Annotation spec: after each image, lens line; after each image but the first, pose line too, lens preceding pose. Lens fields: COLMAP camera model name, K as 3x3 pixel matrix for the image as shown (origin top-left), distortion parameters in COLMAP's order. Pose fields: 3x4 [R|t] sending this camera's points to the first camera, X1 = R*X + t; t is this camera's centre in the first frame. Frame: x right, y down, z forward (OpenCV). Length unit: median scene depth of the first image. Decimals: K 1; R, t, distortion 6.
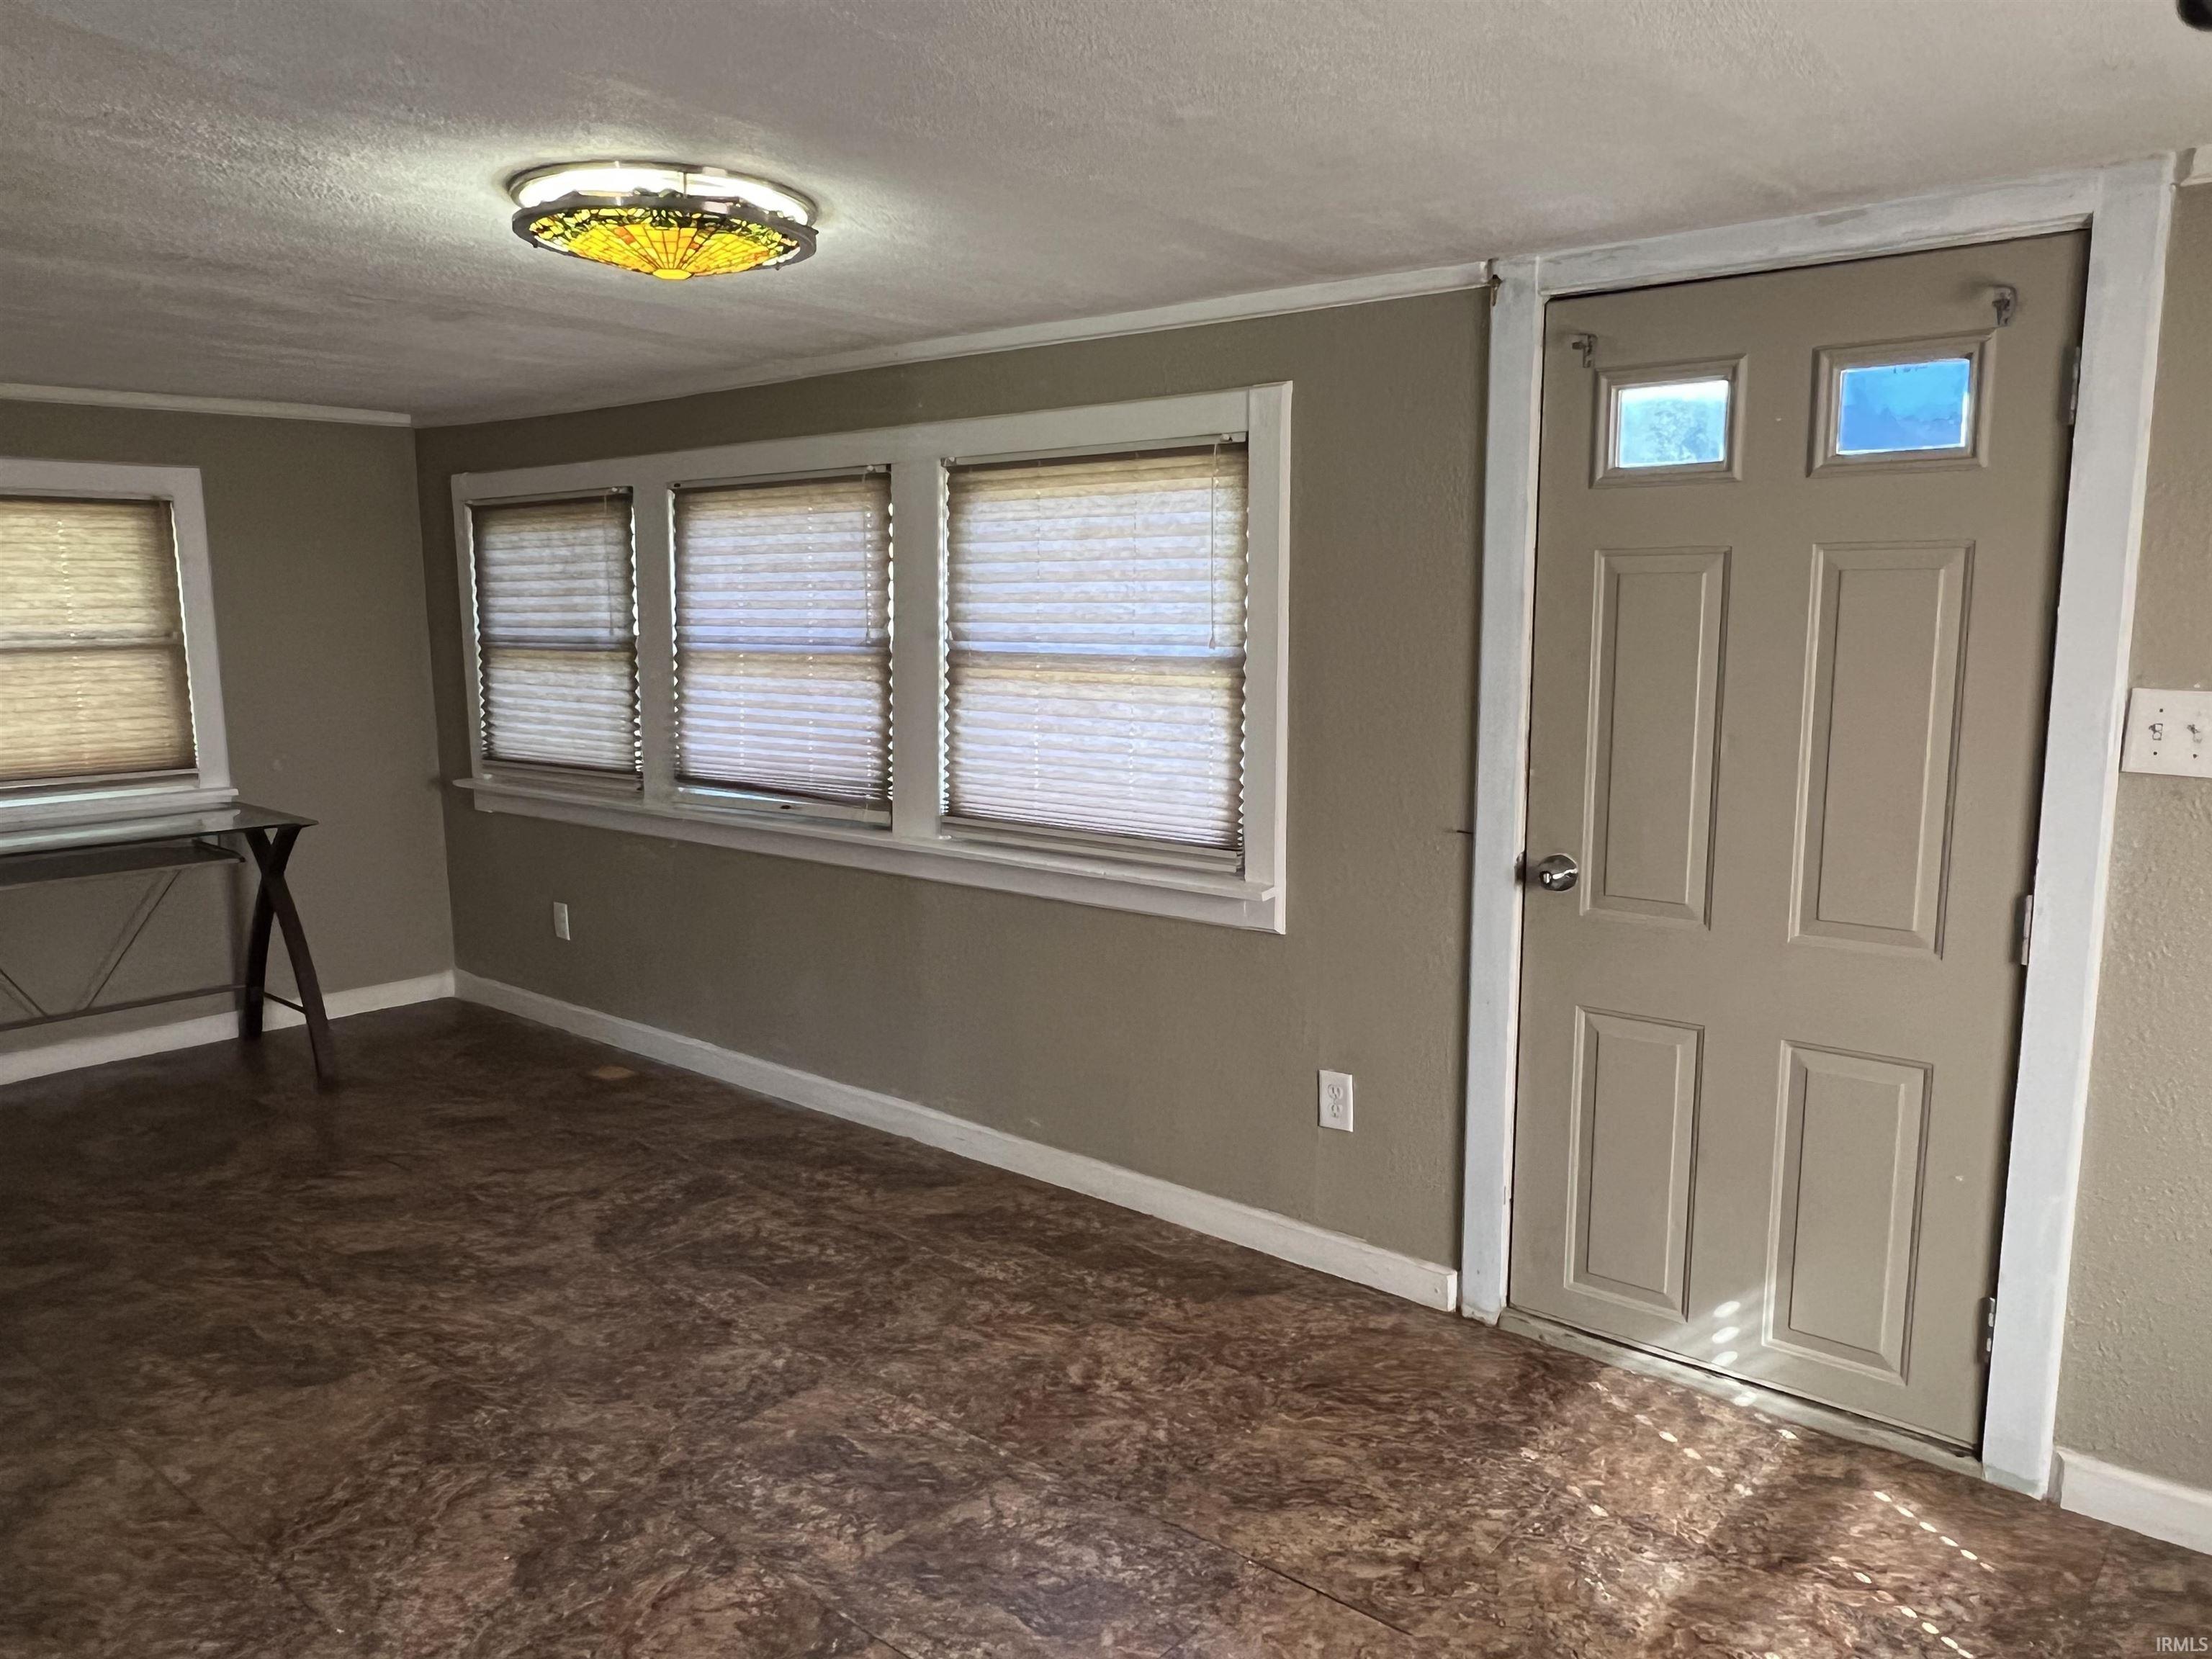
lens RADIAL K [[1575.0, 0, 1090.9], [0, 1575.0, 841.3], [0, 0, 1]] dist [-0.000867, -0.000834]
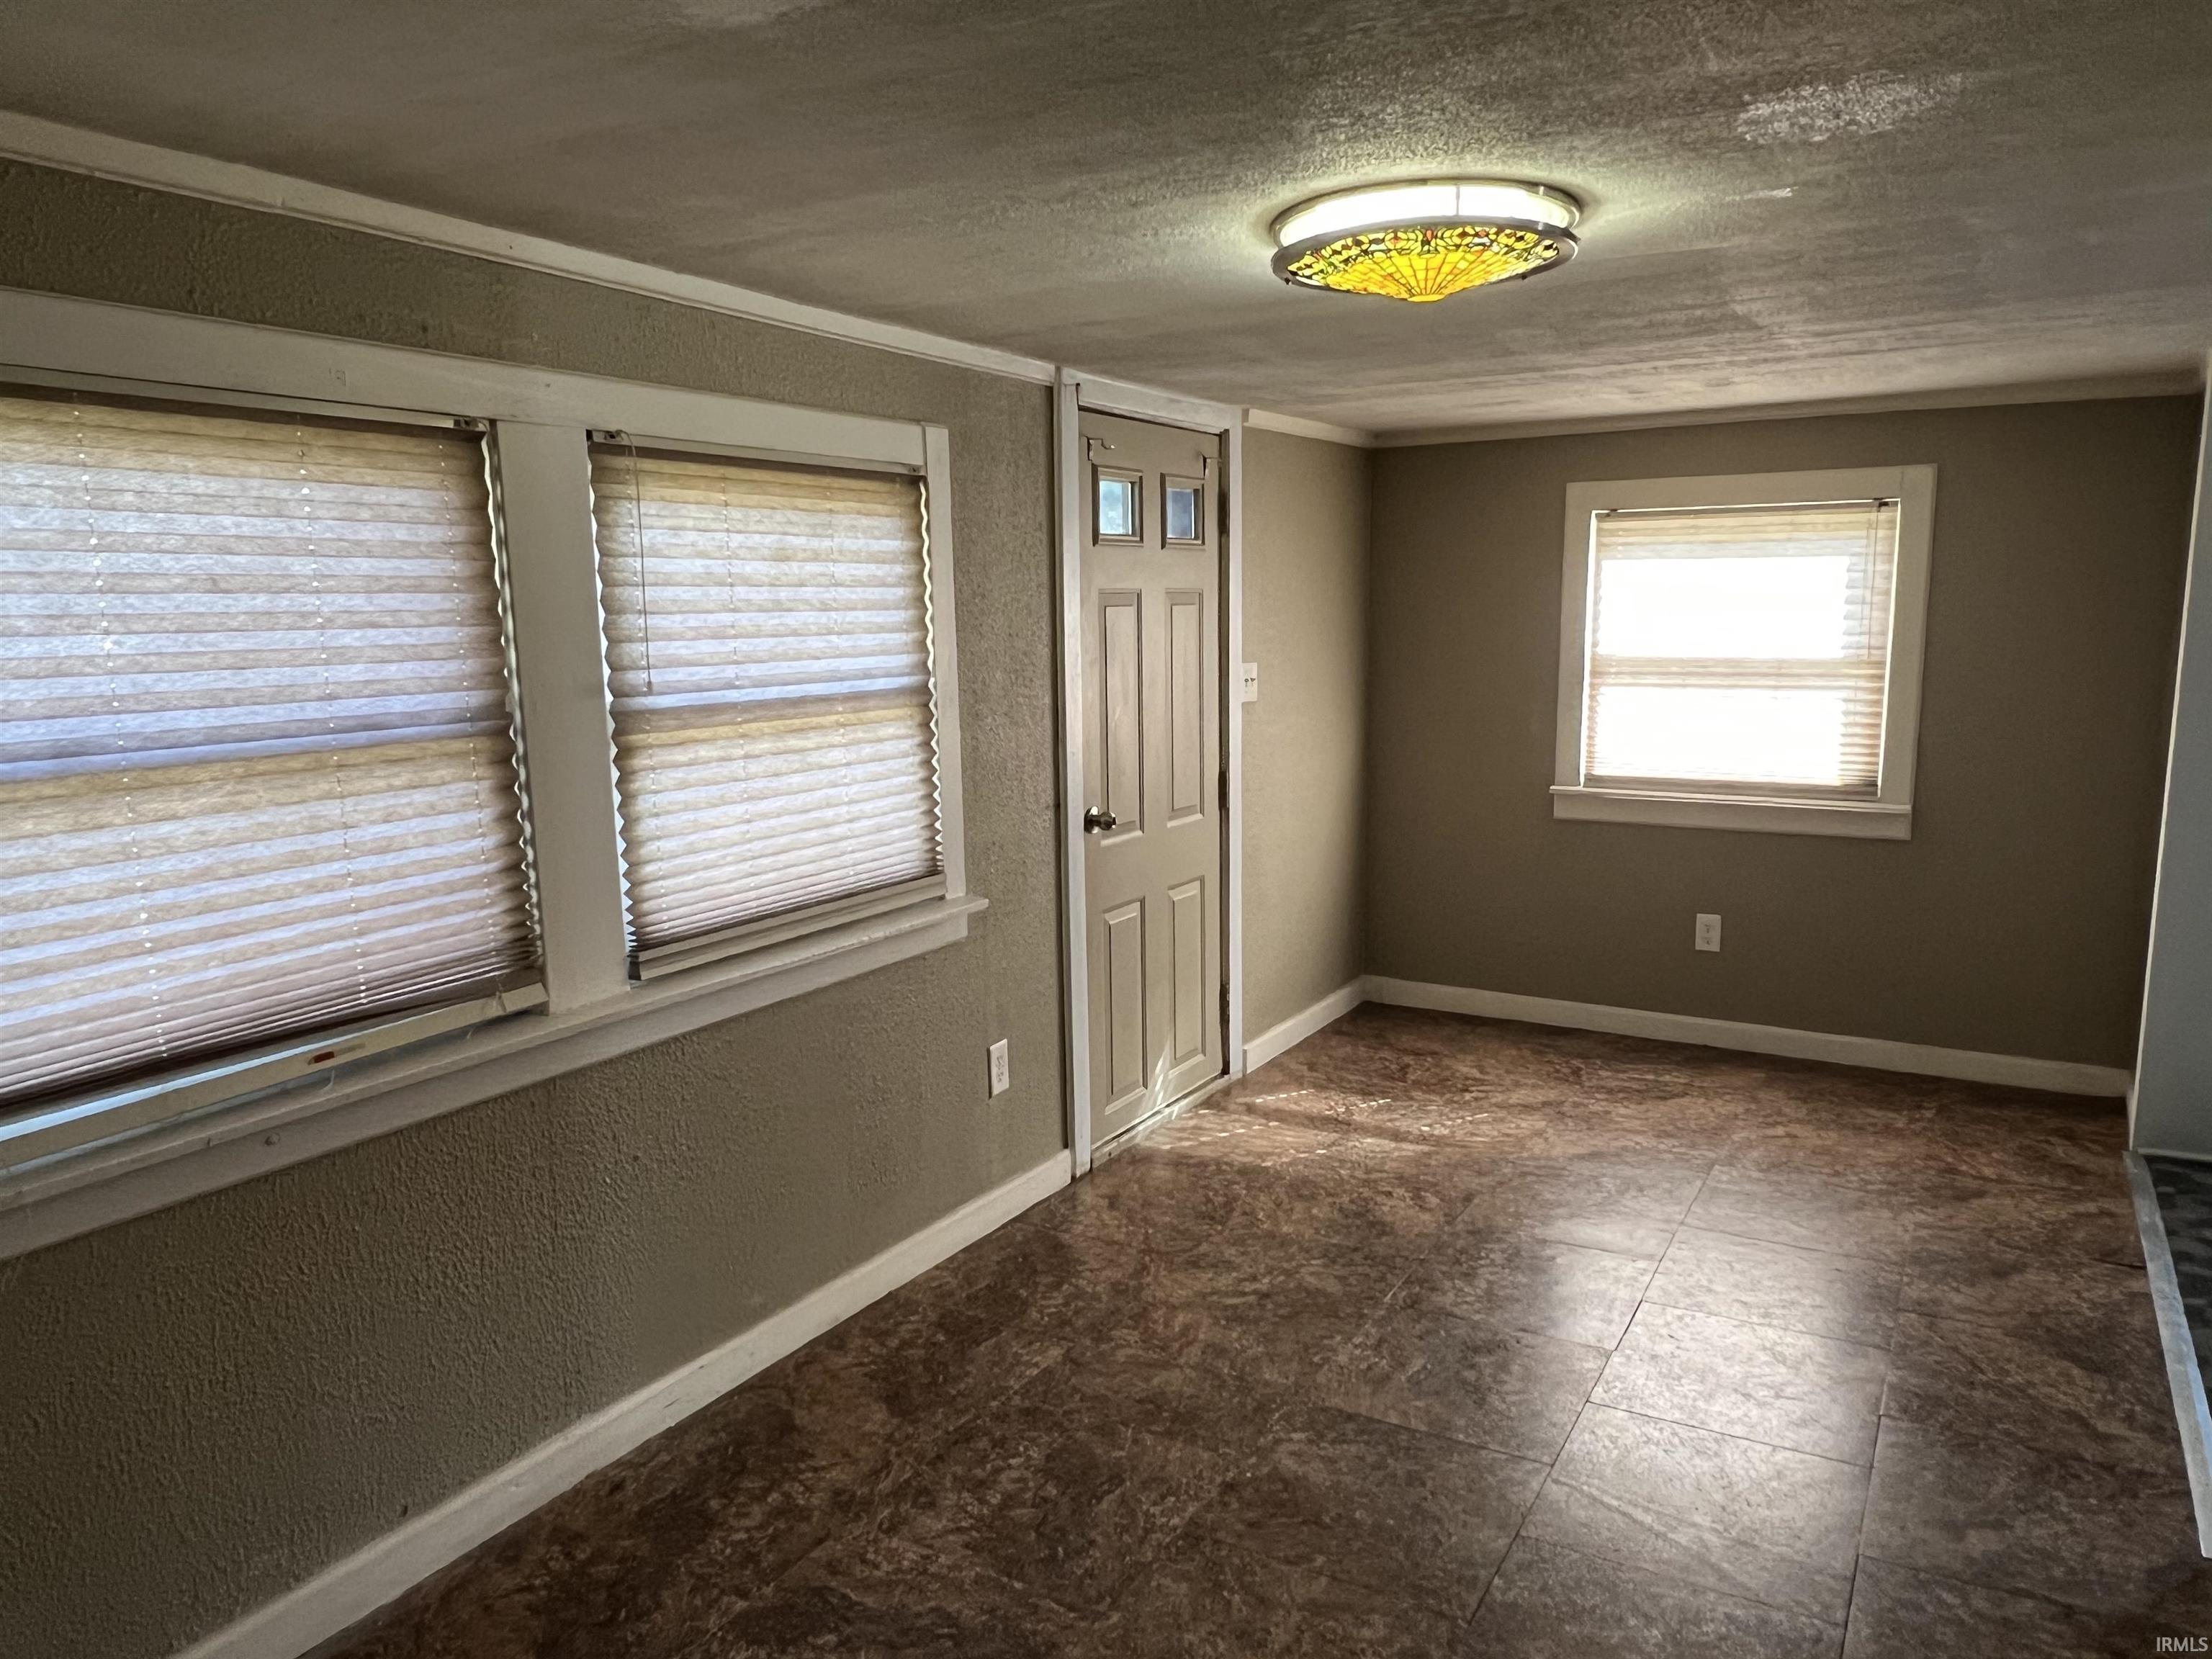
lens RADIAL K [[1575.0, 0, 1104.4], [0, 1575.0, 835.5], [0, 0, 1]] dist [-0.000867, -0.000834]
pose [[-0.181551, -0.138375, 0.973597, -0.892398], [0.160749, 0.972557, 0.168203, -0.167693], [-0.970154, 0.187042, -0.154325, 1.016442]]
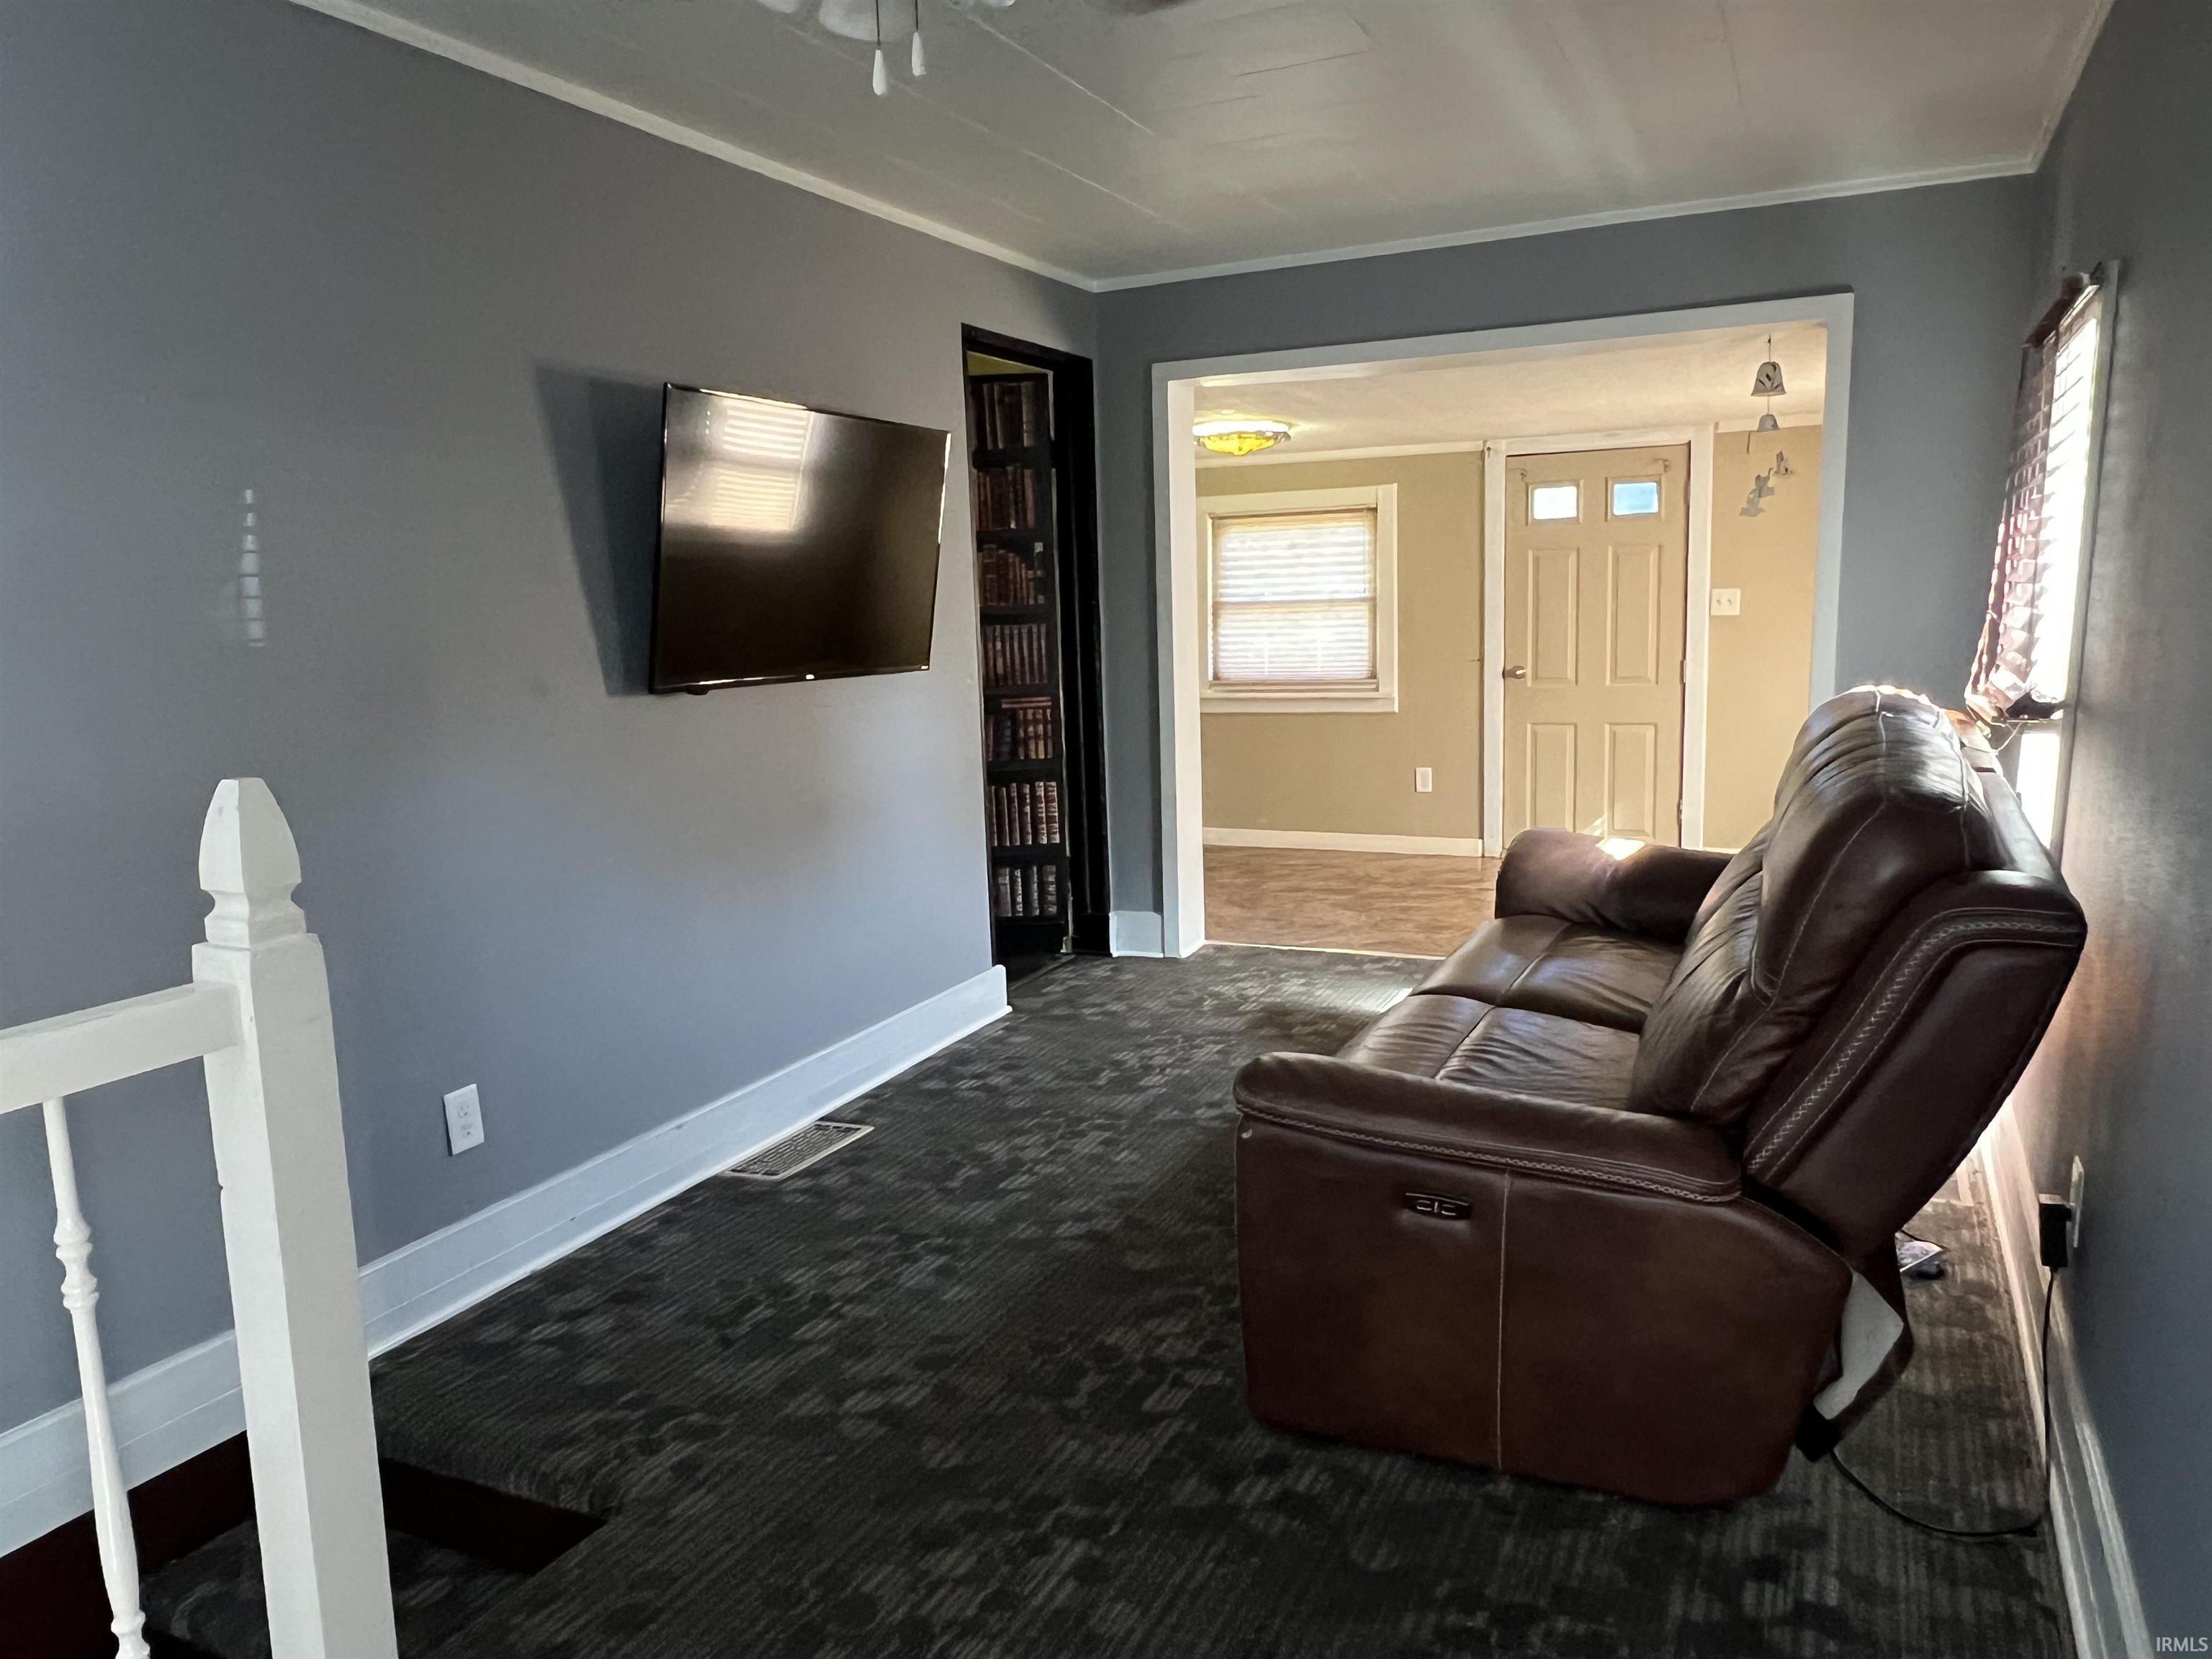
lens RADIAL K [[1575.0, 0, 1092.3], [0, 1575.0, 846.6], [0, 0, 1]] dist [-0.000867, -0.000834]
pose [[0.966691, -0.059857, 0.248849, -0.896449], [0.062547, 0.998038, -0.002912, 0.231250], [-0.248186, 0.018380, 0.968538, -1.150175]]
